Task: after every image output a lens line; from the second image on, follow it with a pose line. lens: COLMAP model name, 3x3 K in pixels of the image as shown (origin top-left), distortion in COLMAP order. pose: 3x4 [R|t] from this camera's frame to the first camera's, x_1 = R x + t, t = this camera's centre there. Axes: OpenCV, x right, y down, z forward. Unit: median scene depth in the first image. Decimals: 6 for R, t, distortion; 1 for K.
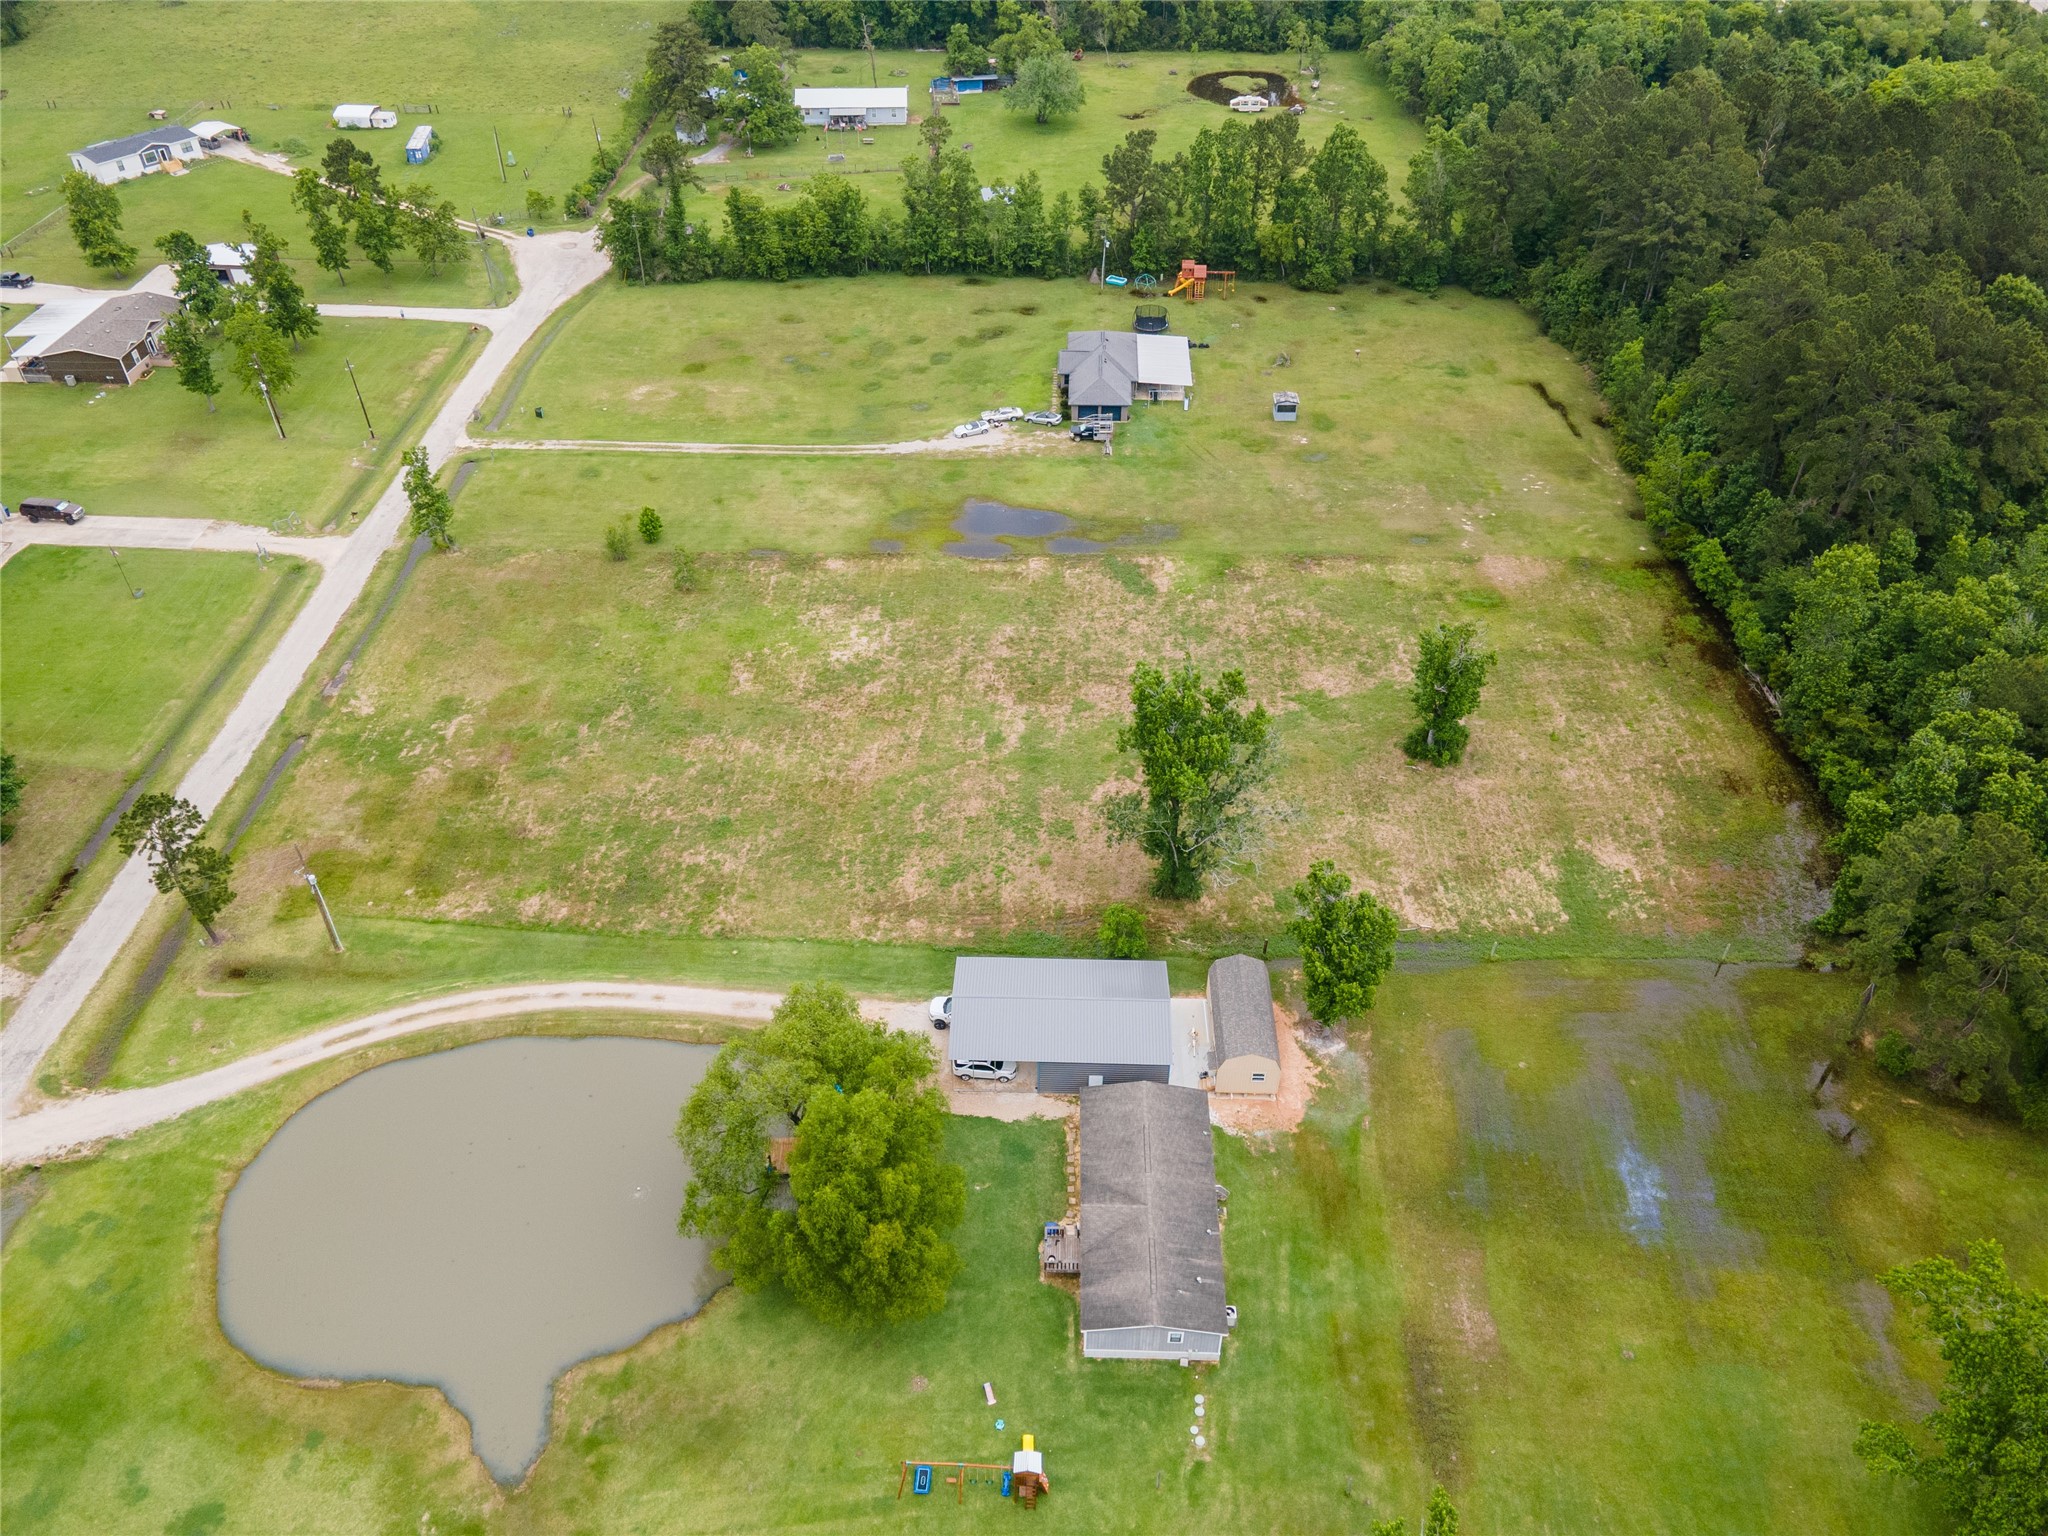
lens RADIAL K [[1500.6, 0, 1018.7], [0, 1500.6, 762.9], [0, 0, 1]] dist [0.023597, 0.051670]
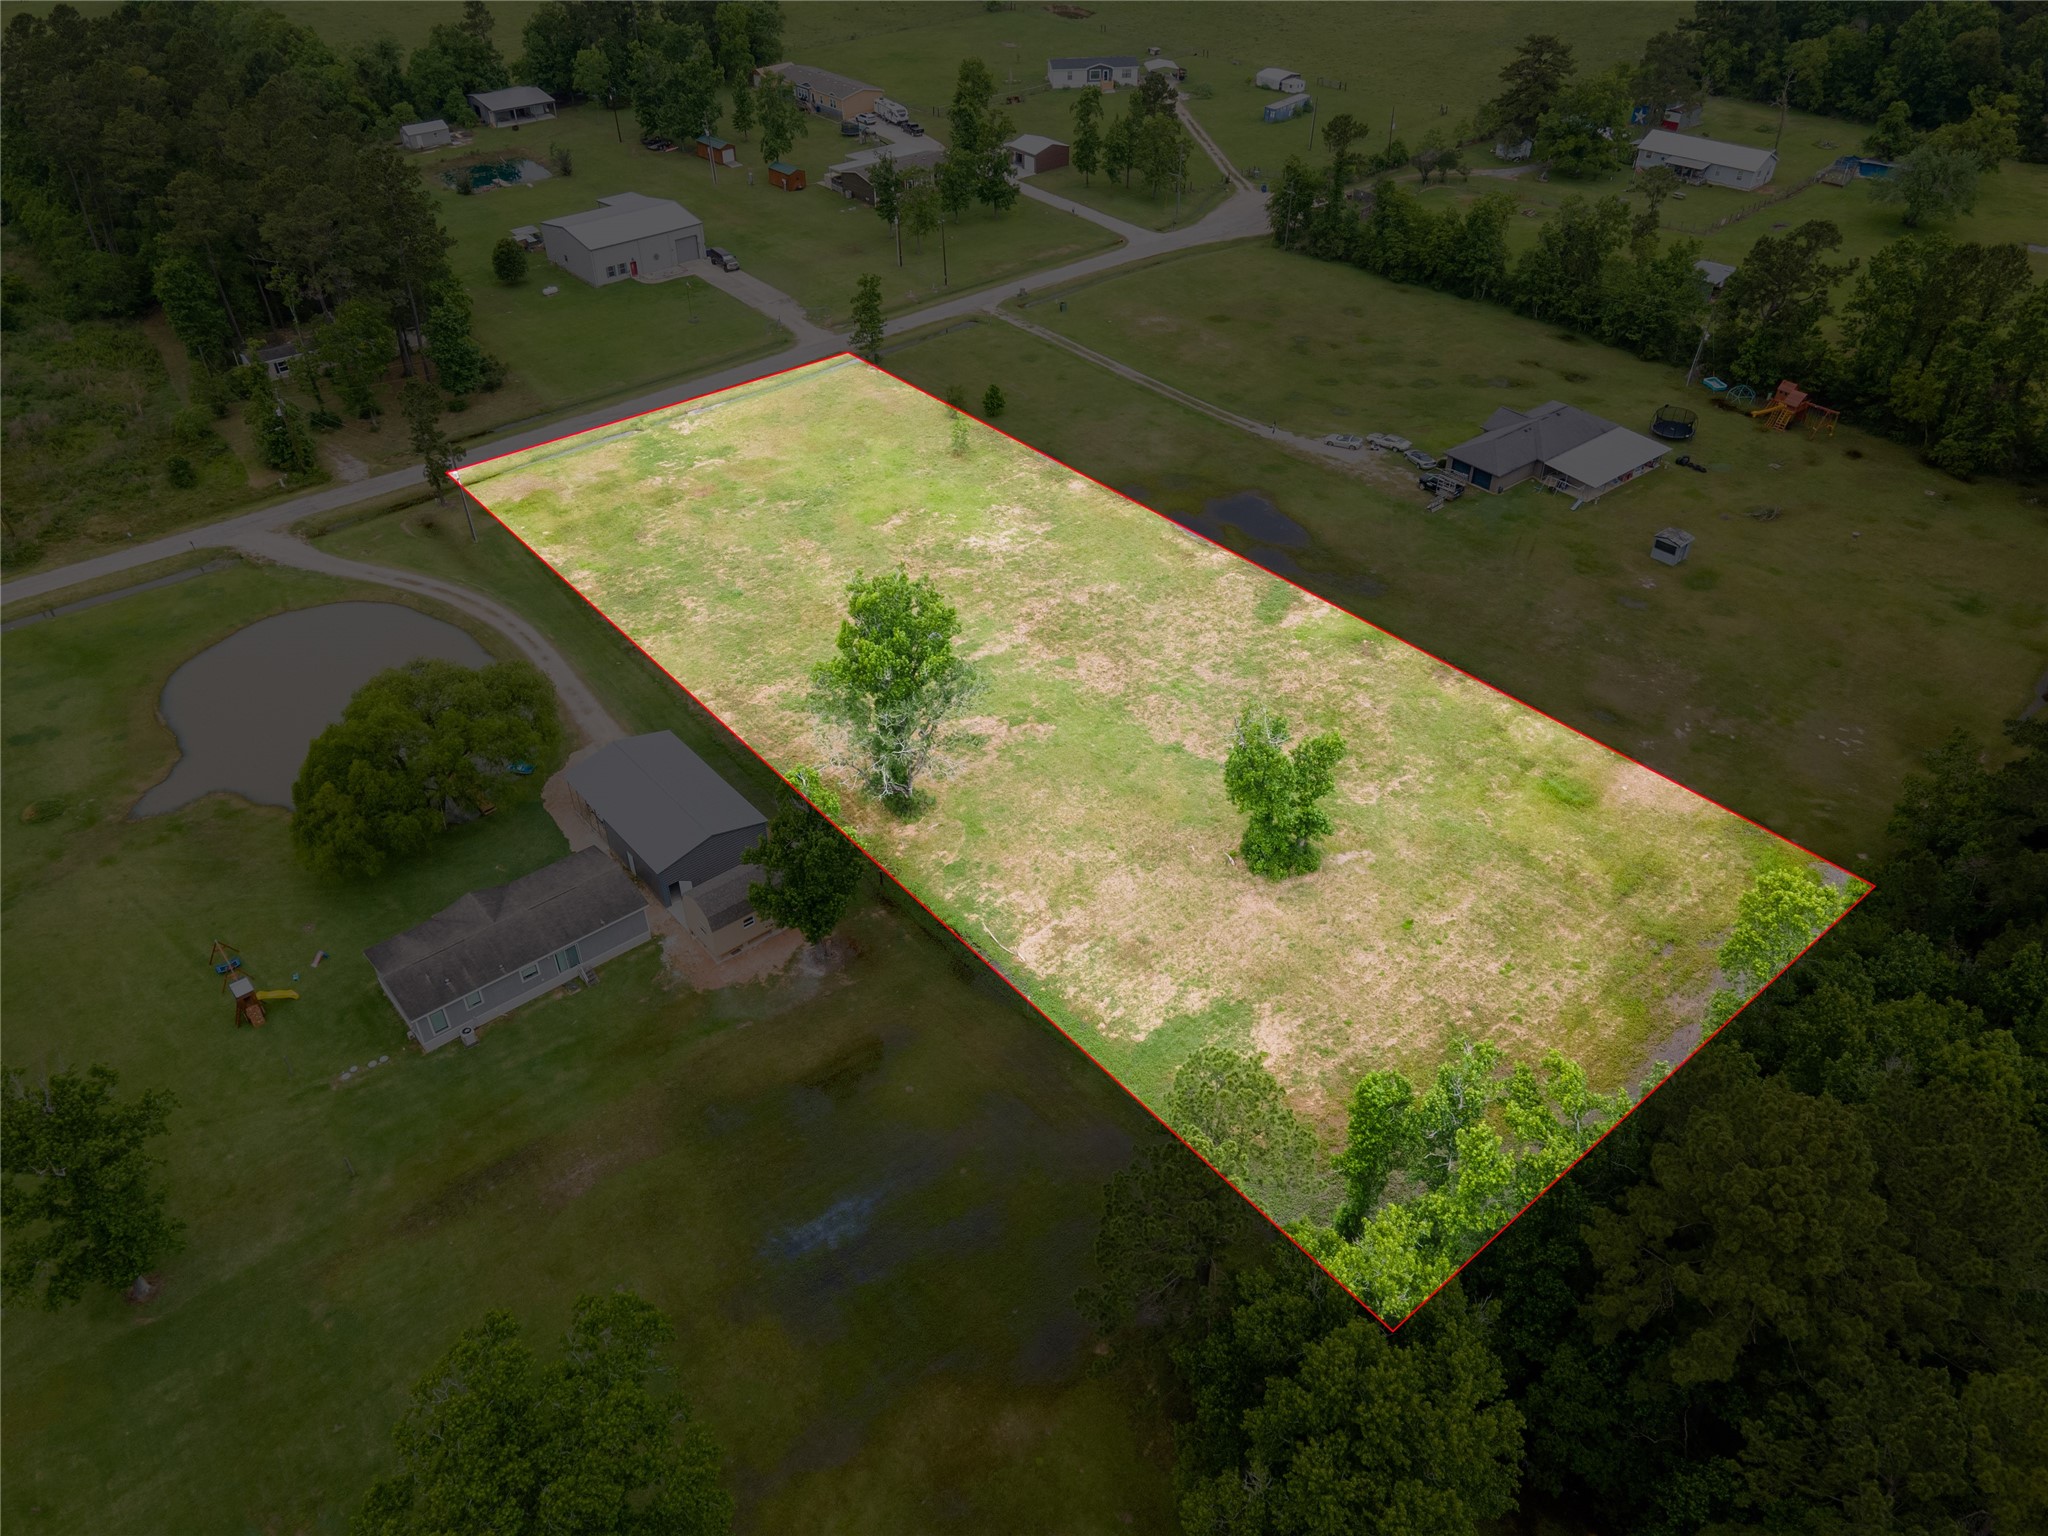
lens RADIAL K [[1500.6, 0, 1018.7], [0, 1500.6, 762.9], [0, 0, 1]] dist [0.023597, 0.051670]
pose [[0.660092, 0.457996, -0.595414, 0.618976], [-0.475204, 0.868471, 0.141208, -0.101343], [0.581772, 0.189733, 0.790912, 0.198544]]
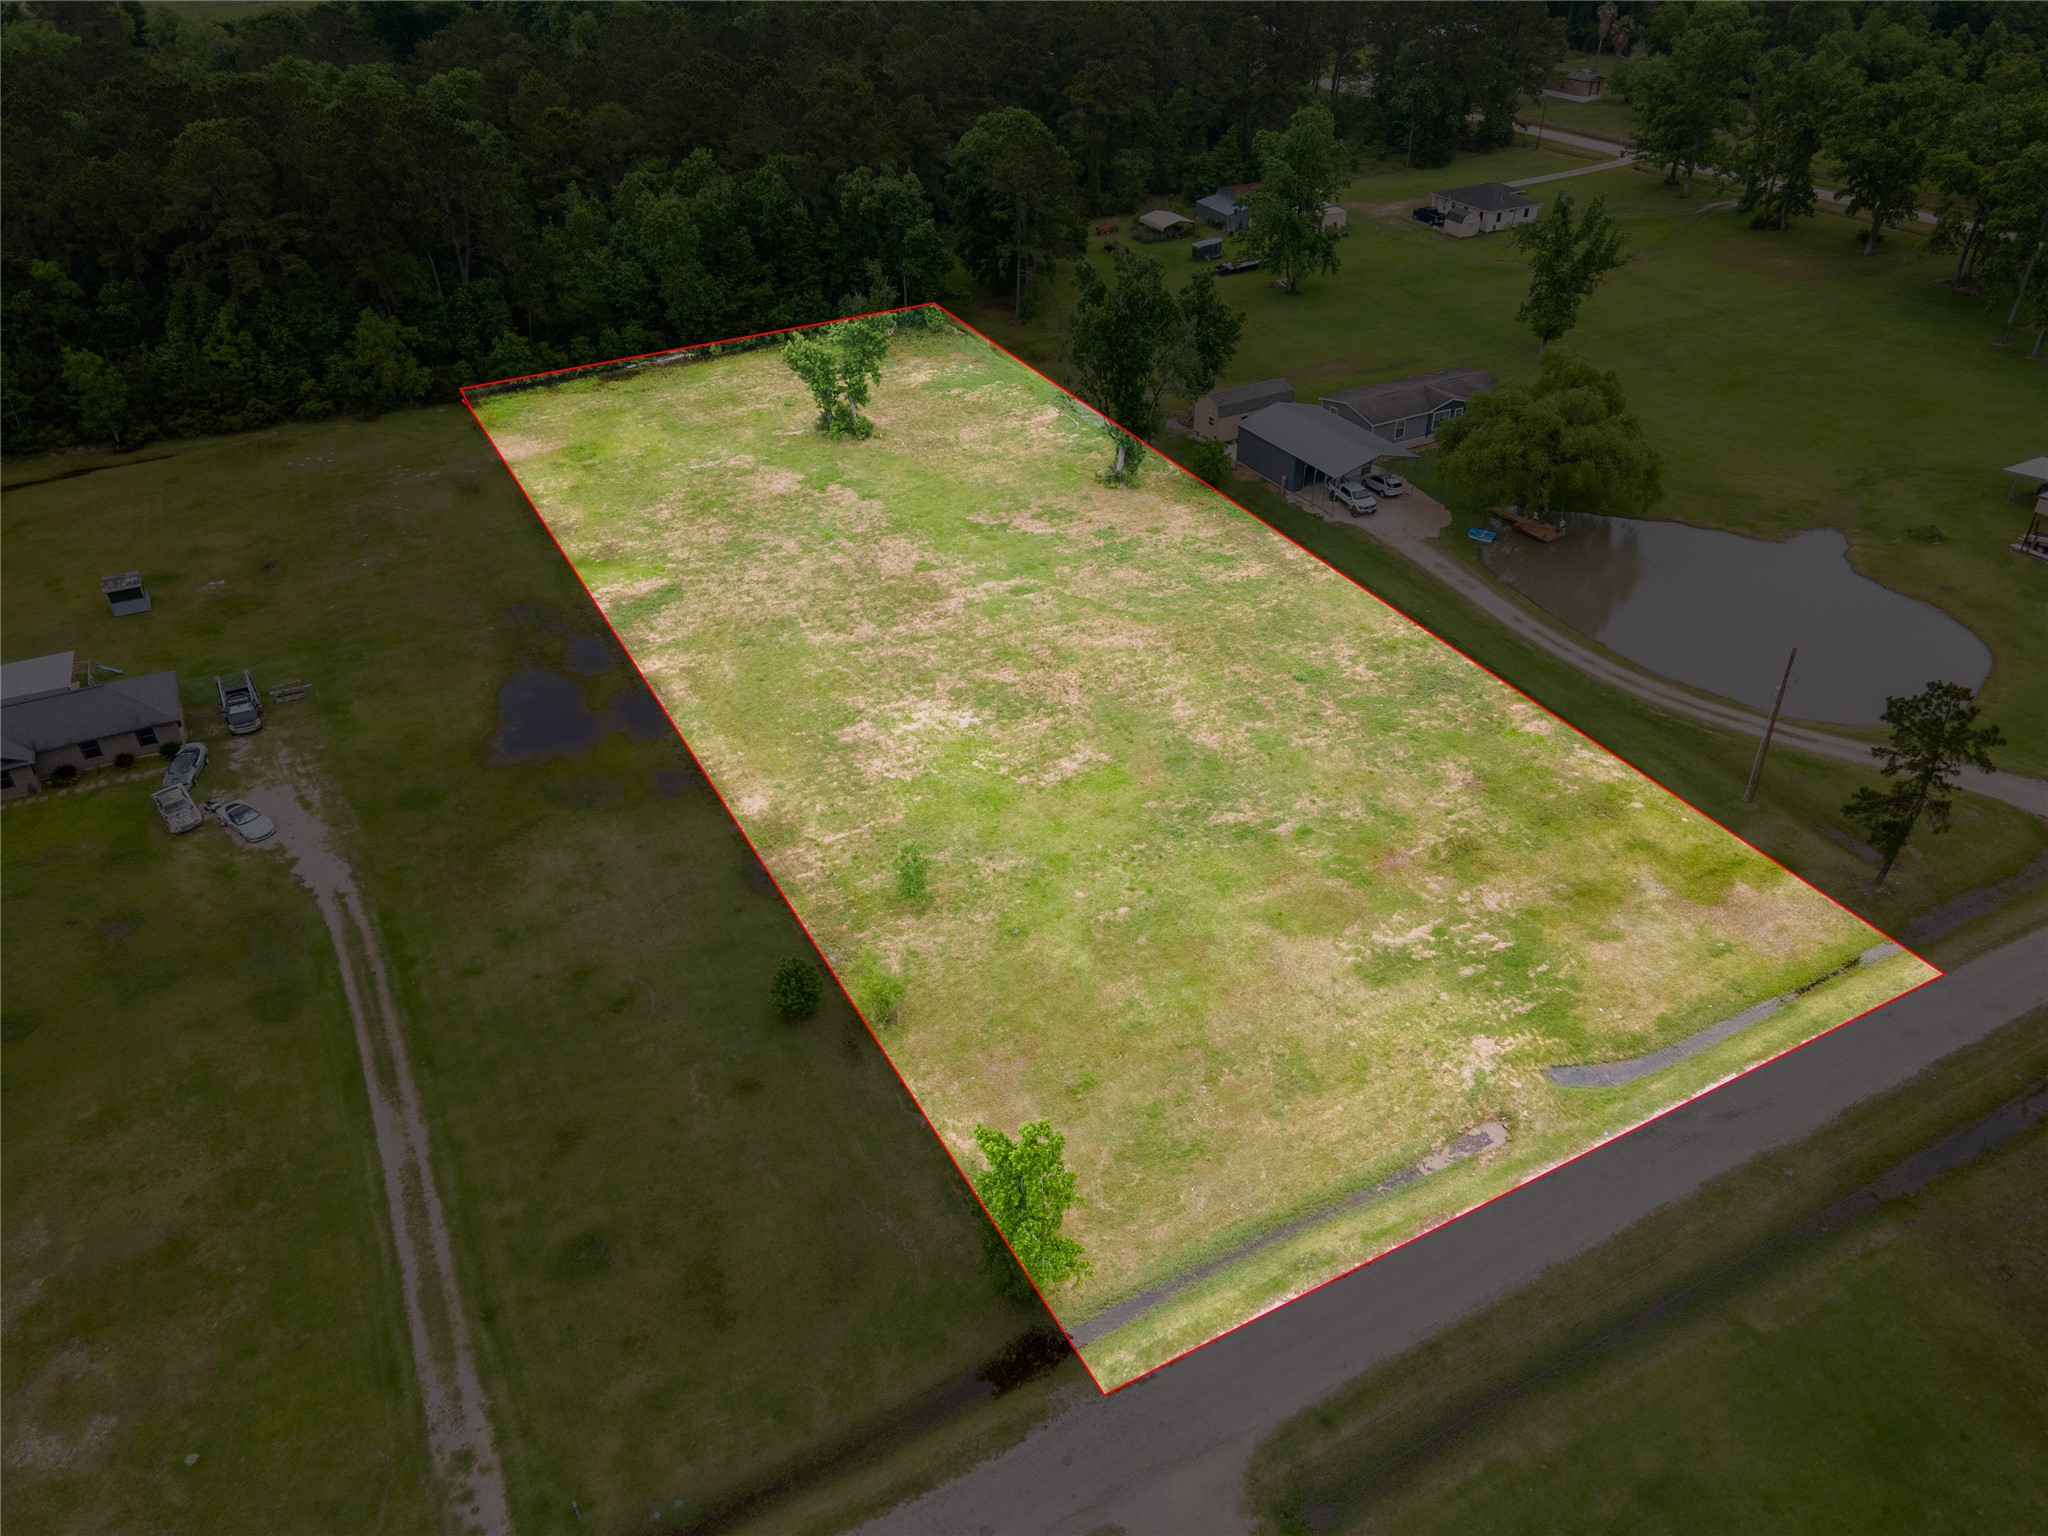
lens RADIAL K [[1487.2, 0, 1018.4], [0, 1487.2, 774.6], [0, 0, 1]] dist [0.035305, 0.023703]
pose [[-0.488410, -0.481453, 0.727777, -0.679500], [0.569980, 0.455500, 0.683844, -0.545906], [-0.660741, 0.748814, 0.051948, 0.969788]]
